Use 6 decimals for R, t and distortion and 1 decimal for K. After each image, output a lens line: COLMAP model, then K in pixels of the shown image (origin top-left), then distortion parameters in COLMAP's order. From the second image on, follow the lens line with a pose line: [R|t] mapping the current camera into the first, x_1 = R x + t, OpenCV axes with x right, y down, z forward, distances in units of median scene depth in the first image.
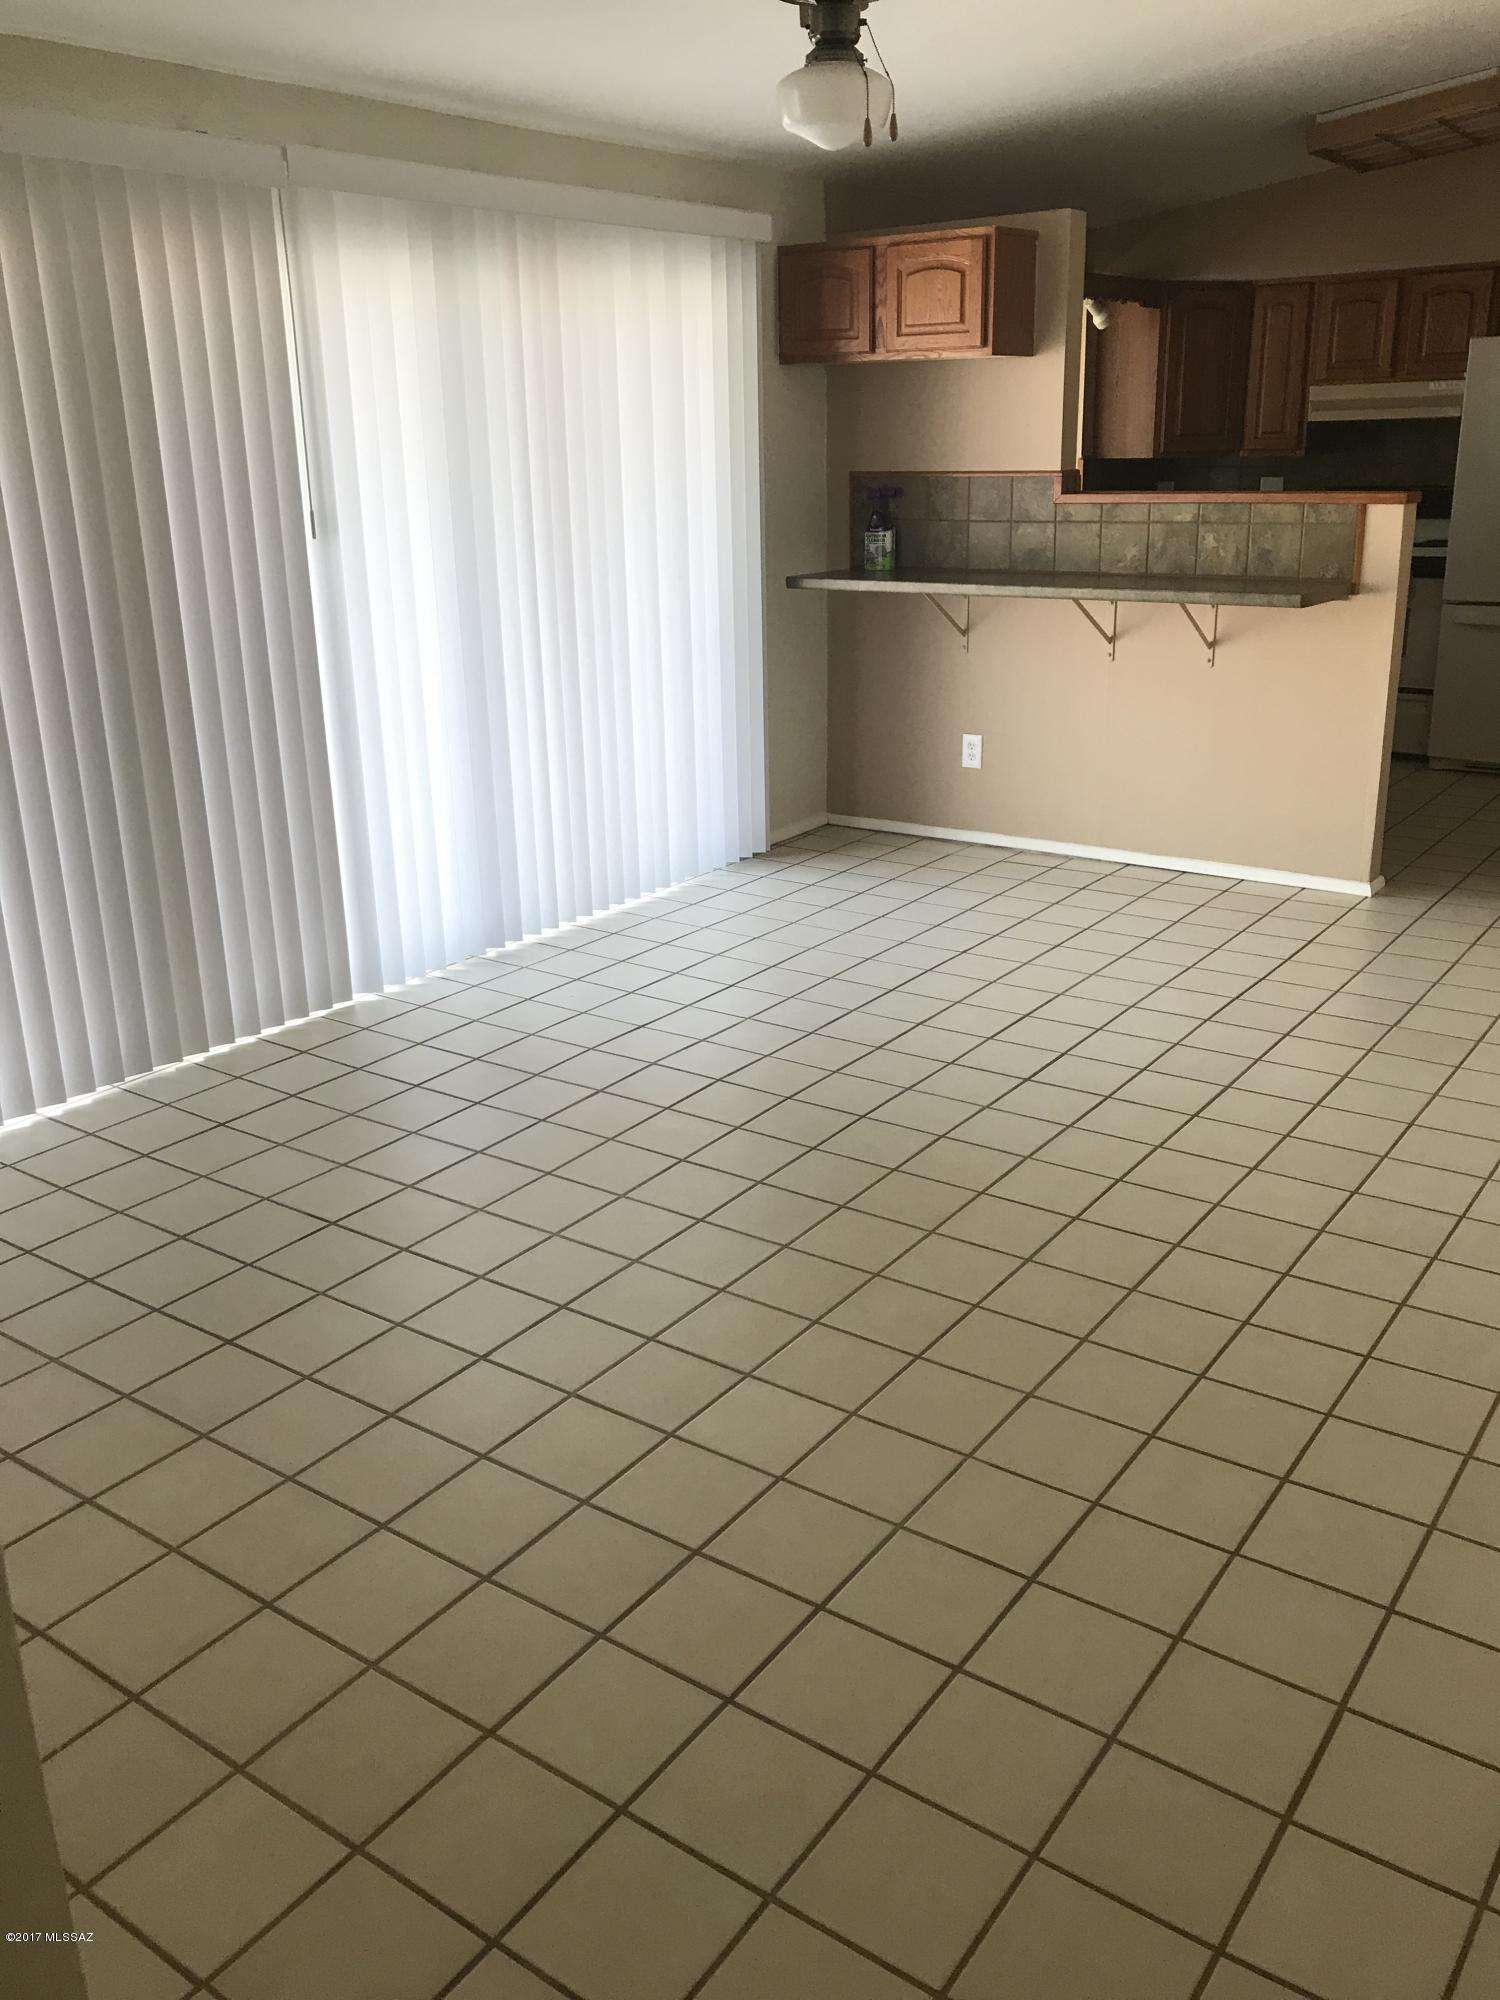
lens RADIAL K [[1656.7, 0, 746.3], [0, 1656.7, 985.5], [0, 0, 1]] dist [0.030214, -0.038919]
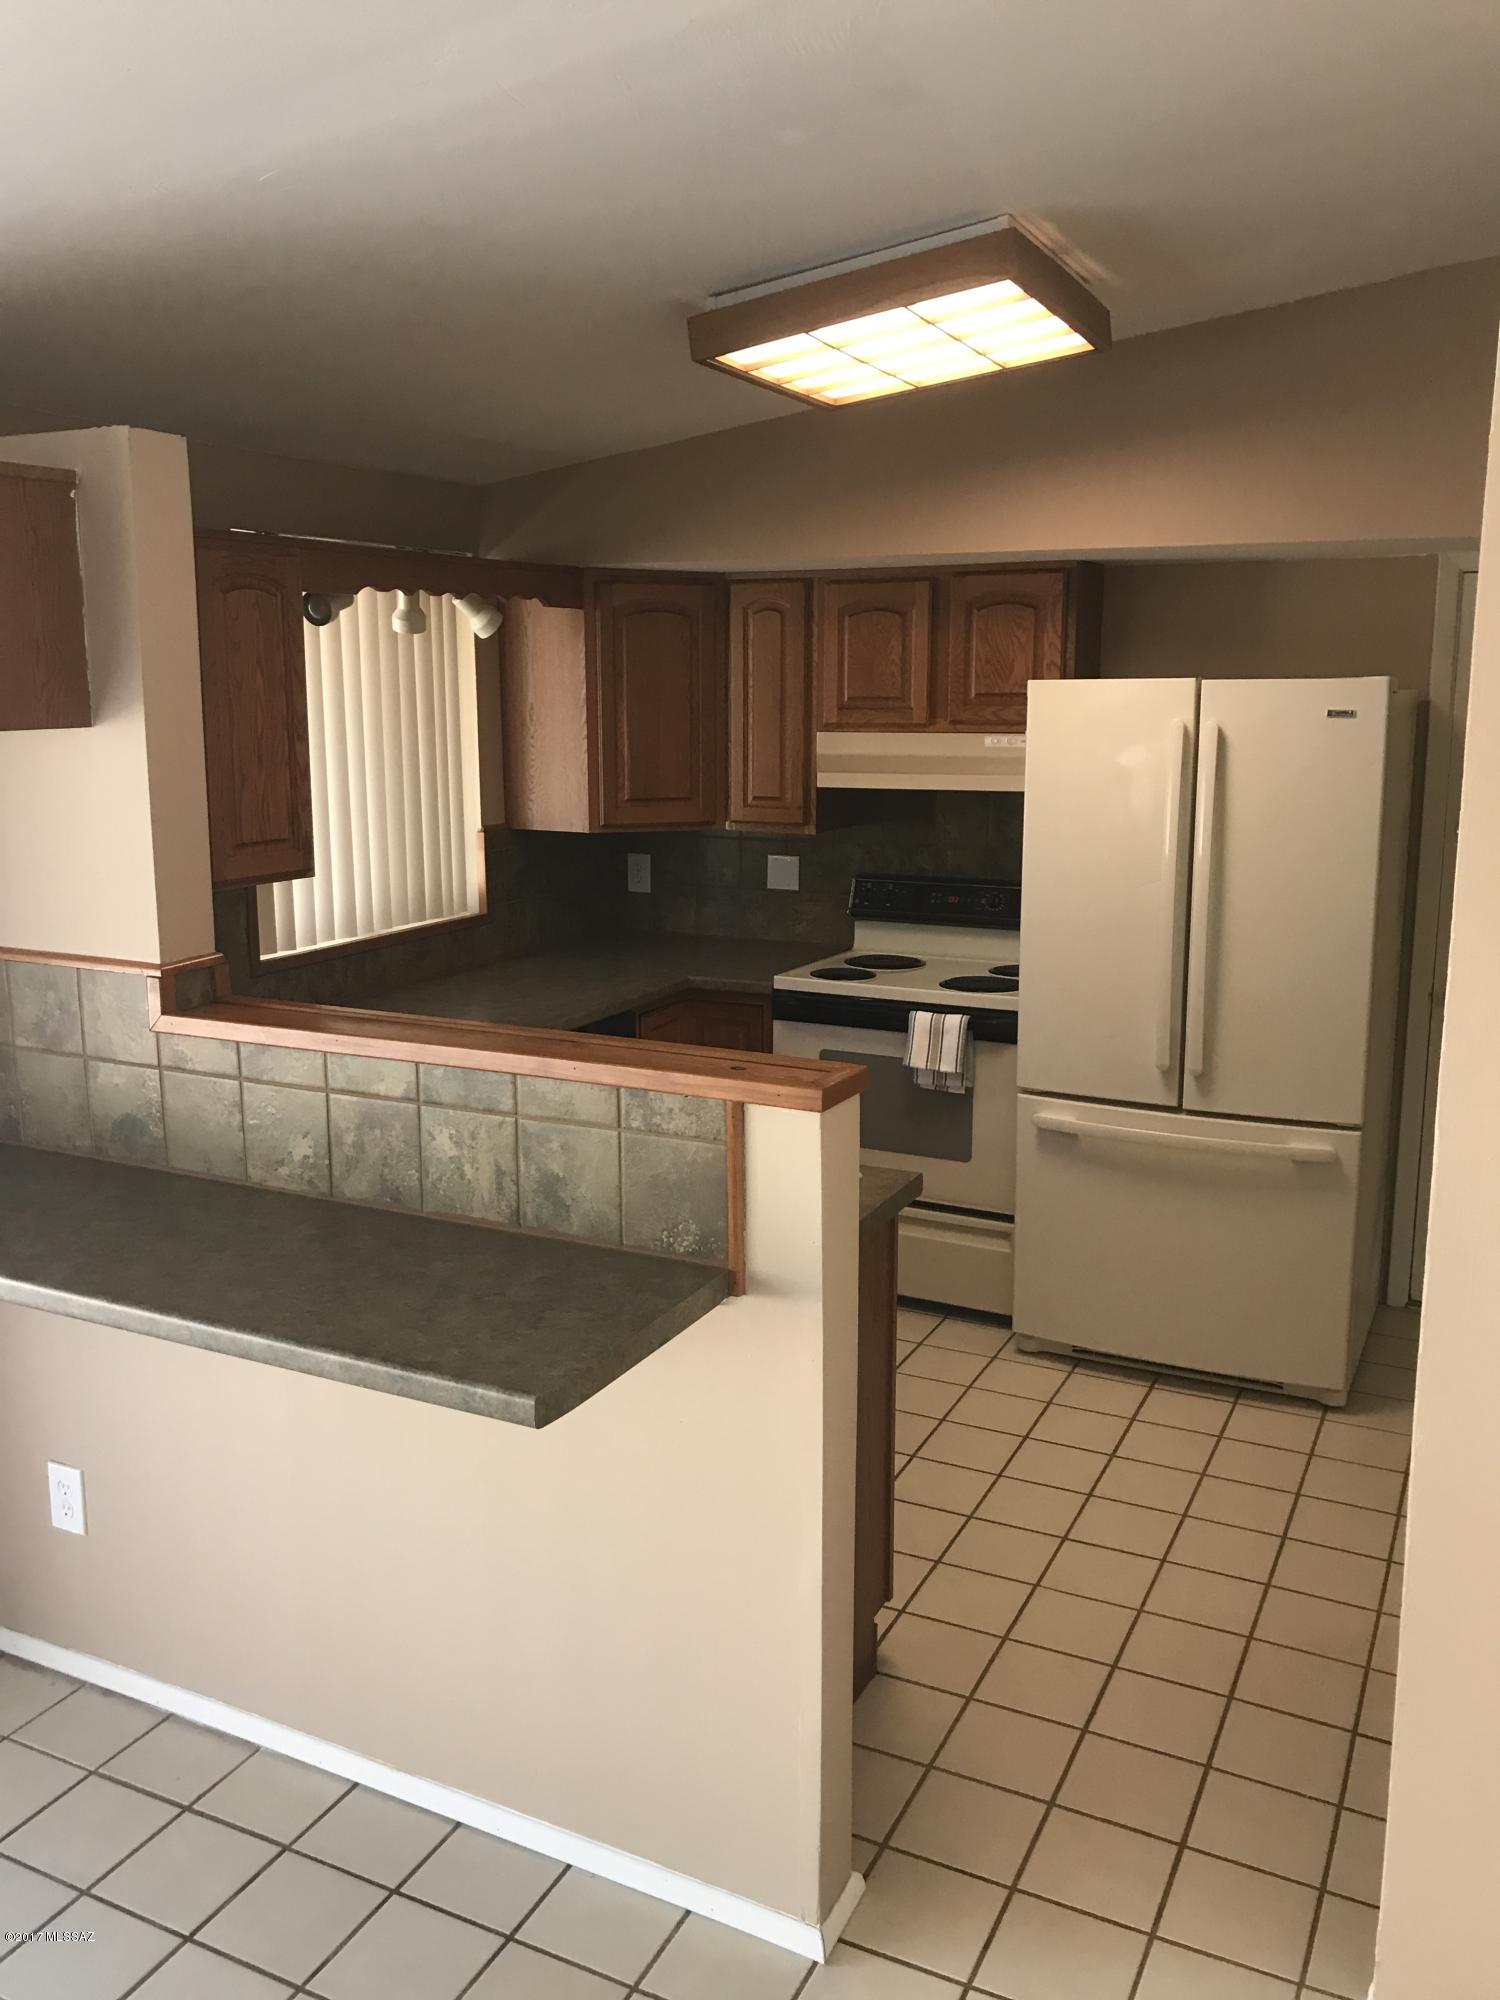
lens RADIAL K [[1656.7, 0, 750.6], [0, 1656.7, 1009.6], [0, 0, 1]] dist [0.030214, -0.038919]
pose [[0.984984, -0.011873, 0.172238, 0.271542], [0.033543, 0.991783, -0.123455, -0.234293], [-0.169357, 0.127379, 0.977288, 0.519952]]
